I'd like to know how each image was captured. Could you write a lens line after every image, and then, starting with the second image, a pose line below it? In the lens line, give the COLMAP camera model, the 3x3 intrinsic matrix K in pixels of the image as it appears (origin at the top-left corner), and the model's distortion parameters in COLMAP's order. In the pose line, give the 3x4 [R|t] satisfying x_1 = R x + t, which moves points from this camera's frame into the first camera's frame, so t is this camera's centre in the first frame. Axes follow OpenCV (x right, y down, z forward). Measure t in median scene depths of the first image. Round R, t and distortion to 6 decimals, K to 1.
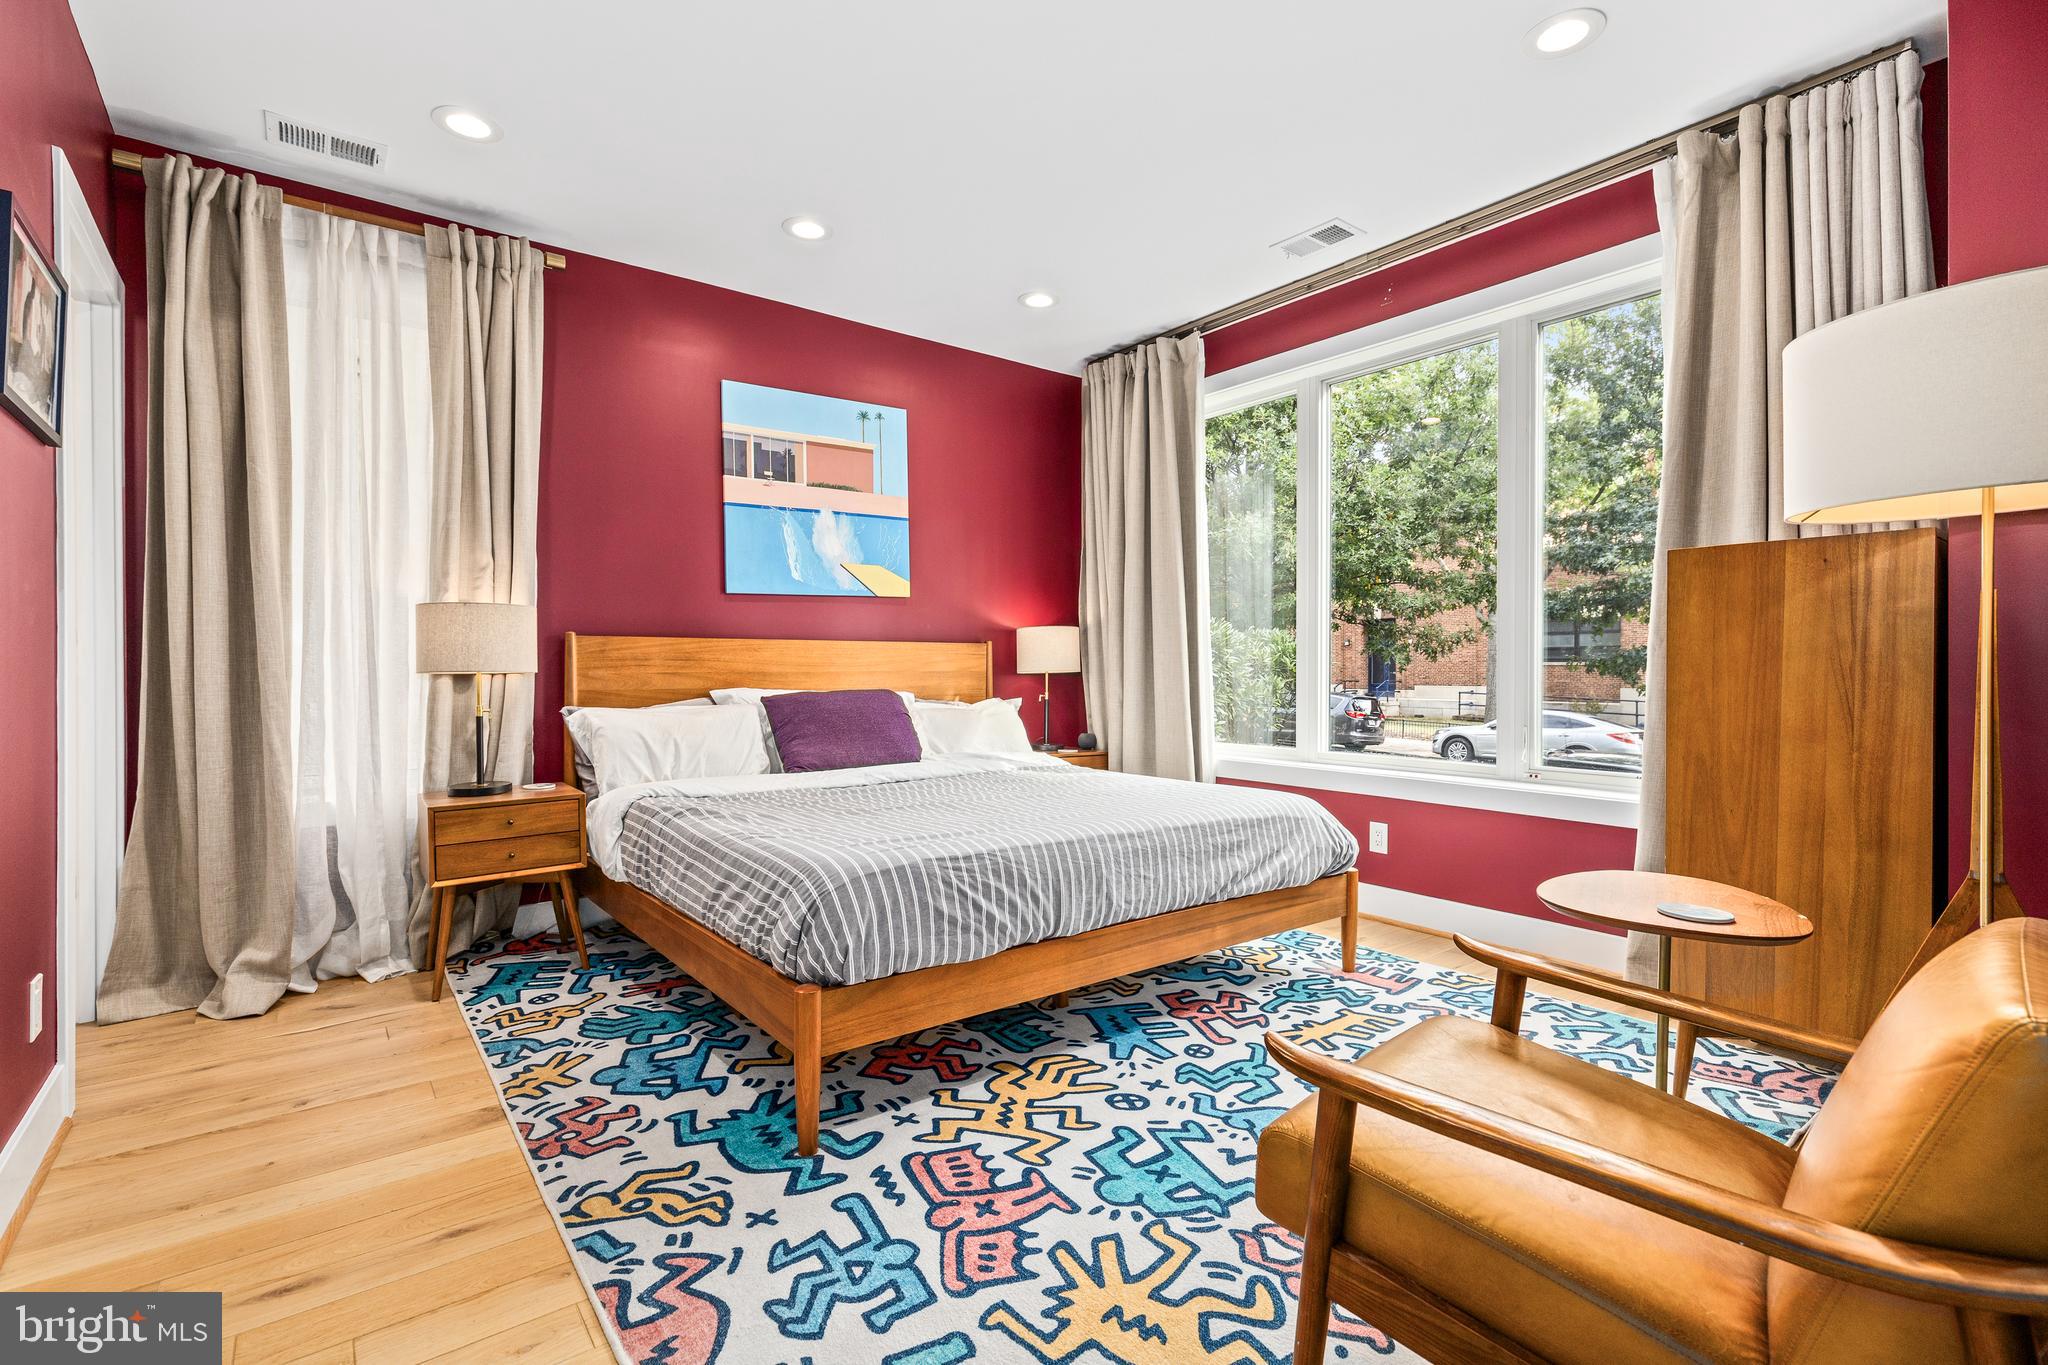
lens RADIAL K [[923.9, 0, 1015.2], [0, 923.9, 674.9], [0, 0, 1]] dist [0.005519, 0.000014]
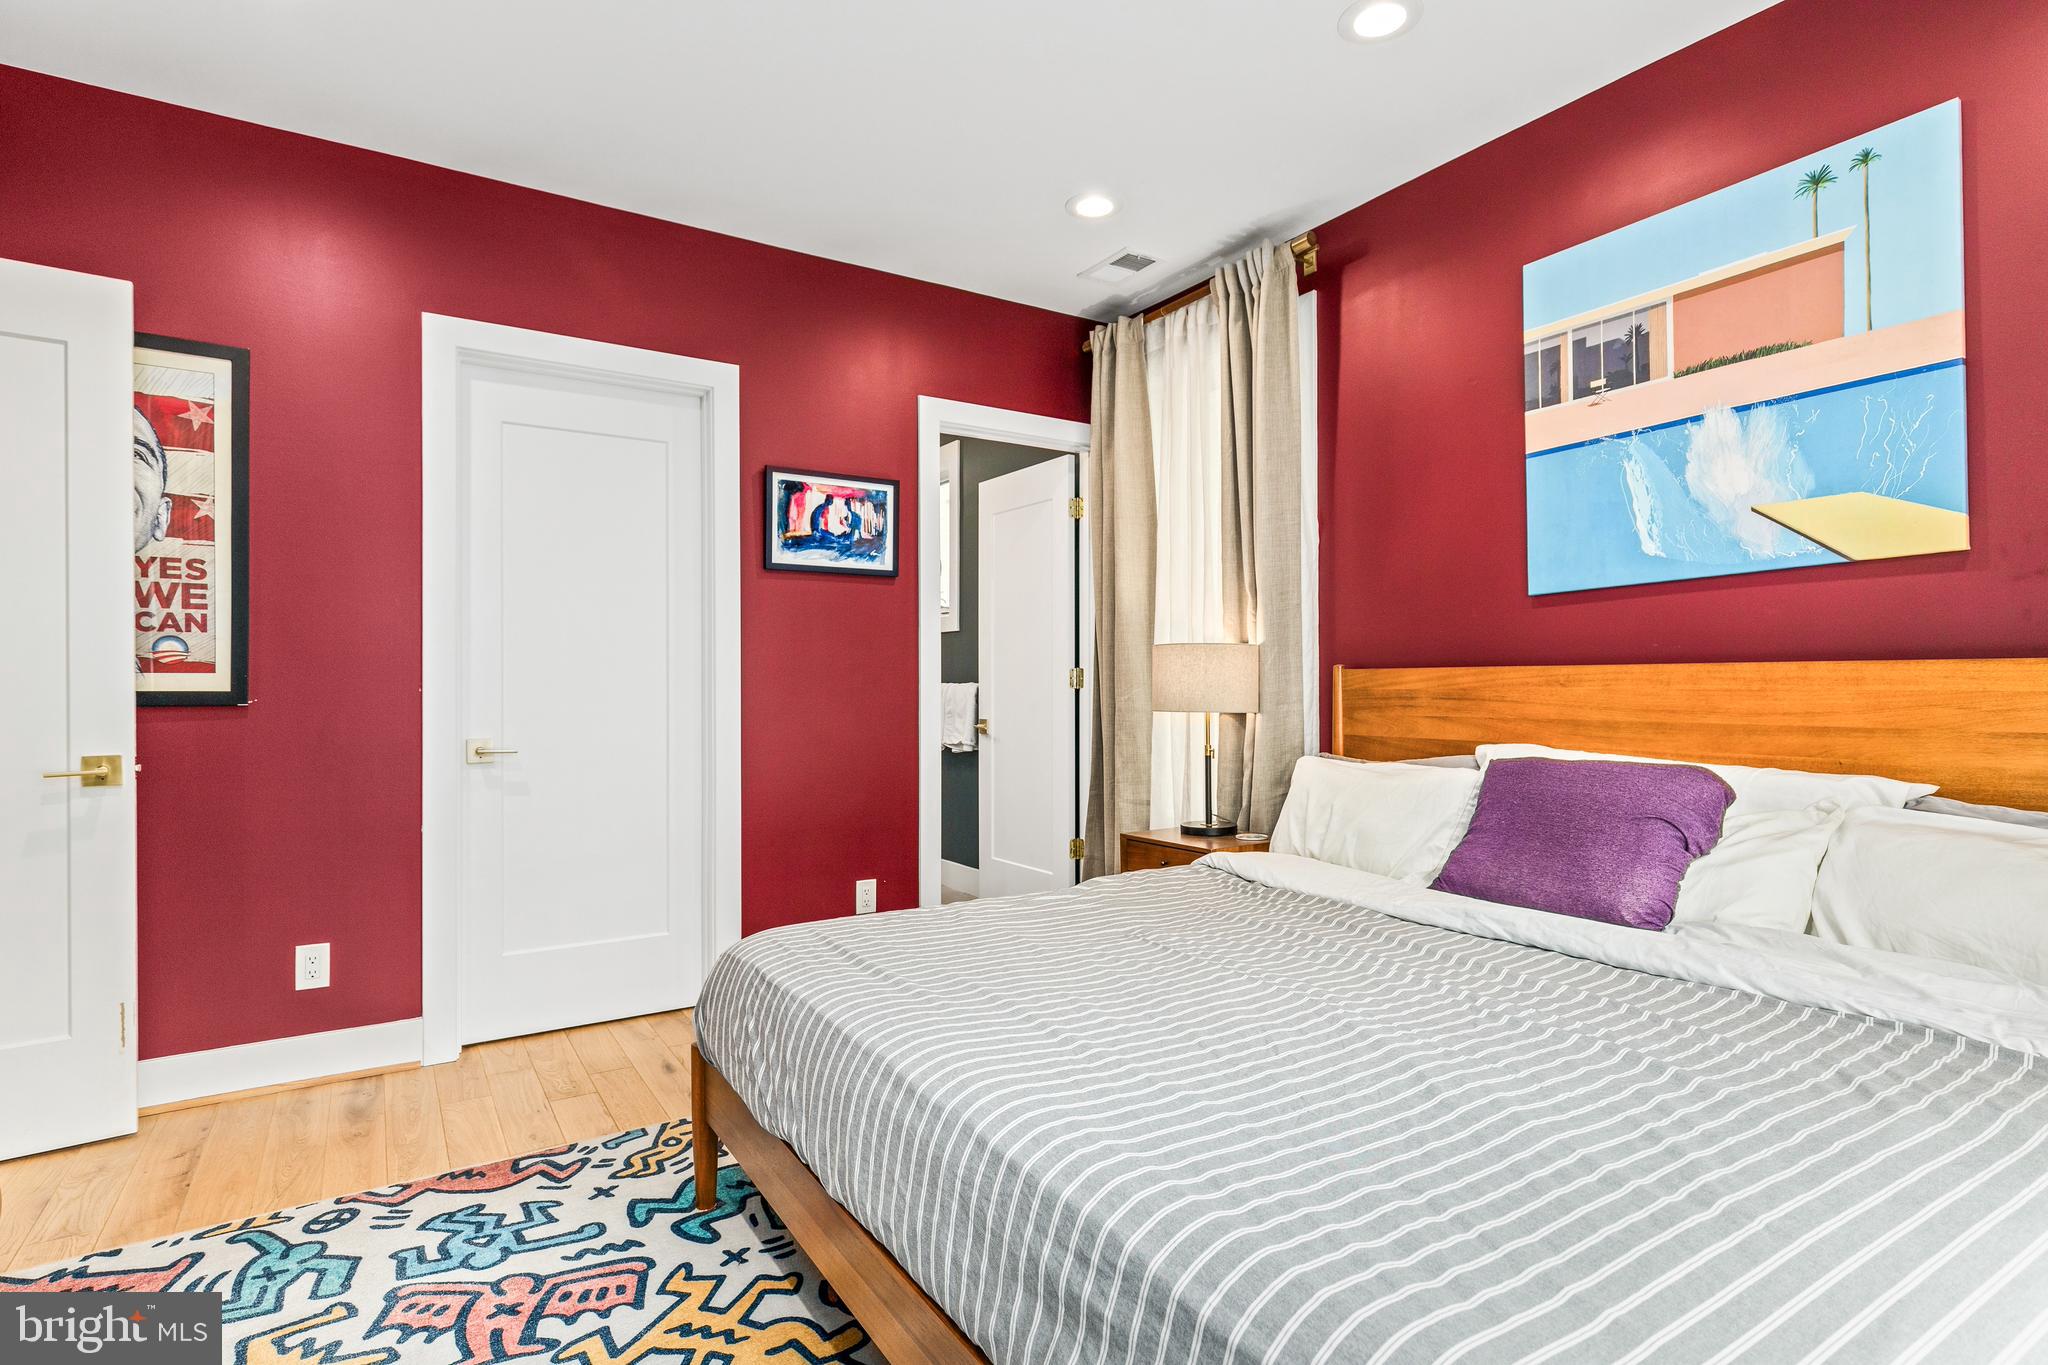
lens RADIAL K [[1021.9, 0, 1016.9], [0, 1021.9, 683.2], [0, 0, 1]] dist [-0.002172, 0.000150]
pose [[-0.077995, -0.000394, -0.996954, 0.852841], [-0.007438, 0.999972, 0.000186, -0.050503], [0.996926, 0.007430, -0.077996, 1.424453]]
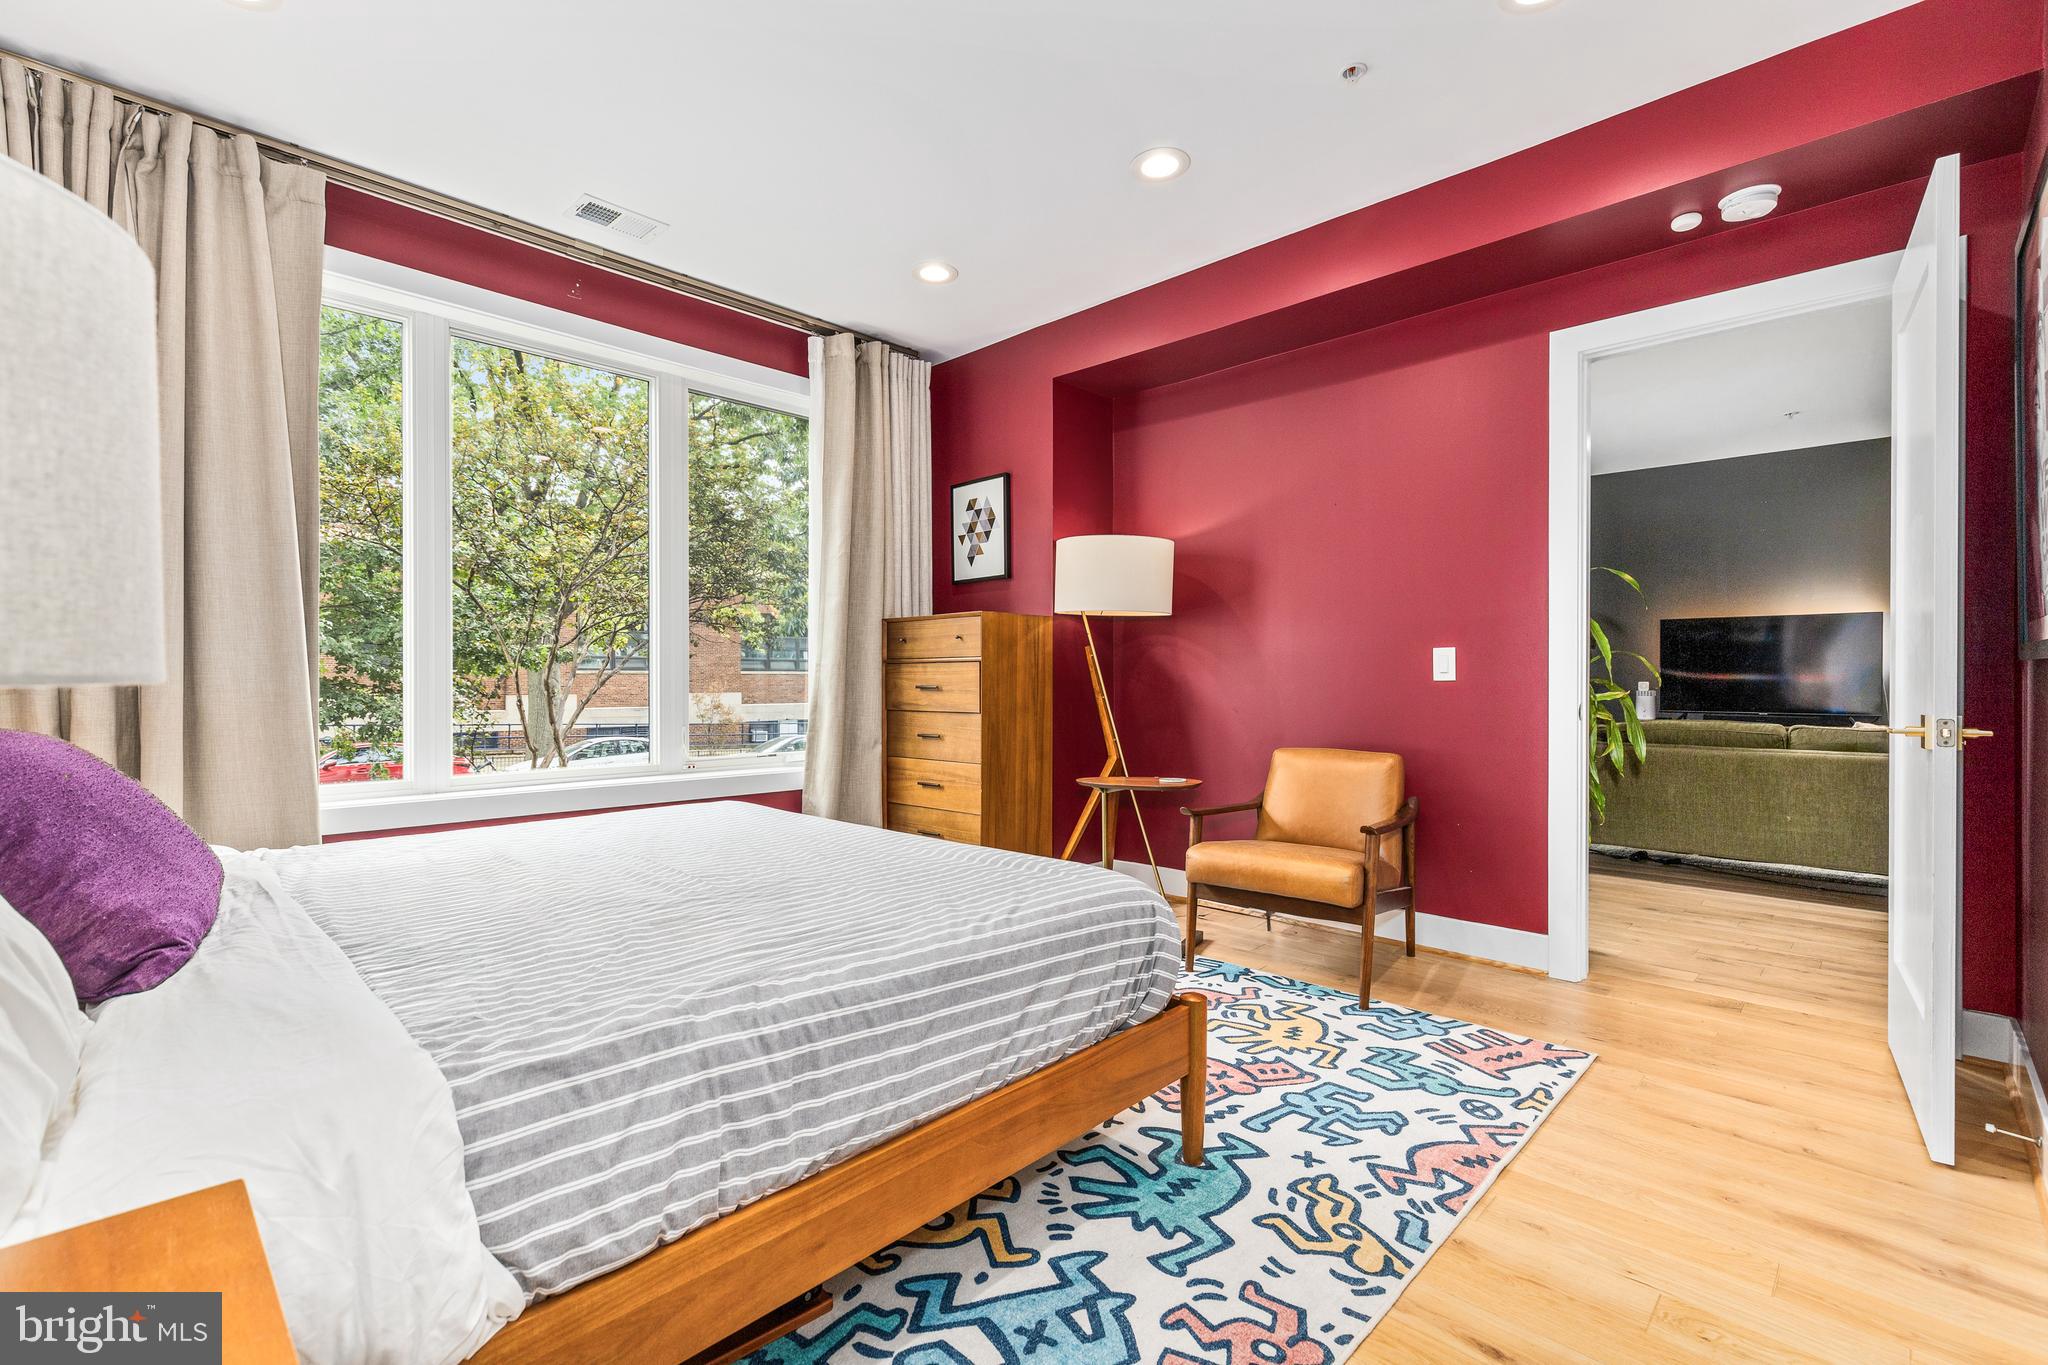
lens RADIAL K [[923.9, 0, 1016.0], [0, 923.9, 675.2], [0, 0, 1]] dist [0.005519, 0.000014]
pose [[-0.144879, 0.005377, 0.989435, -1.184950], [0.009871, 0.999943, -0.003989, -0.001675], [-0.989400, 0.009189, -0.144924, 1.333325]]
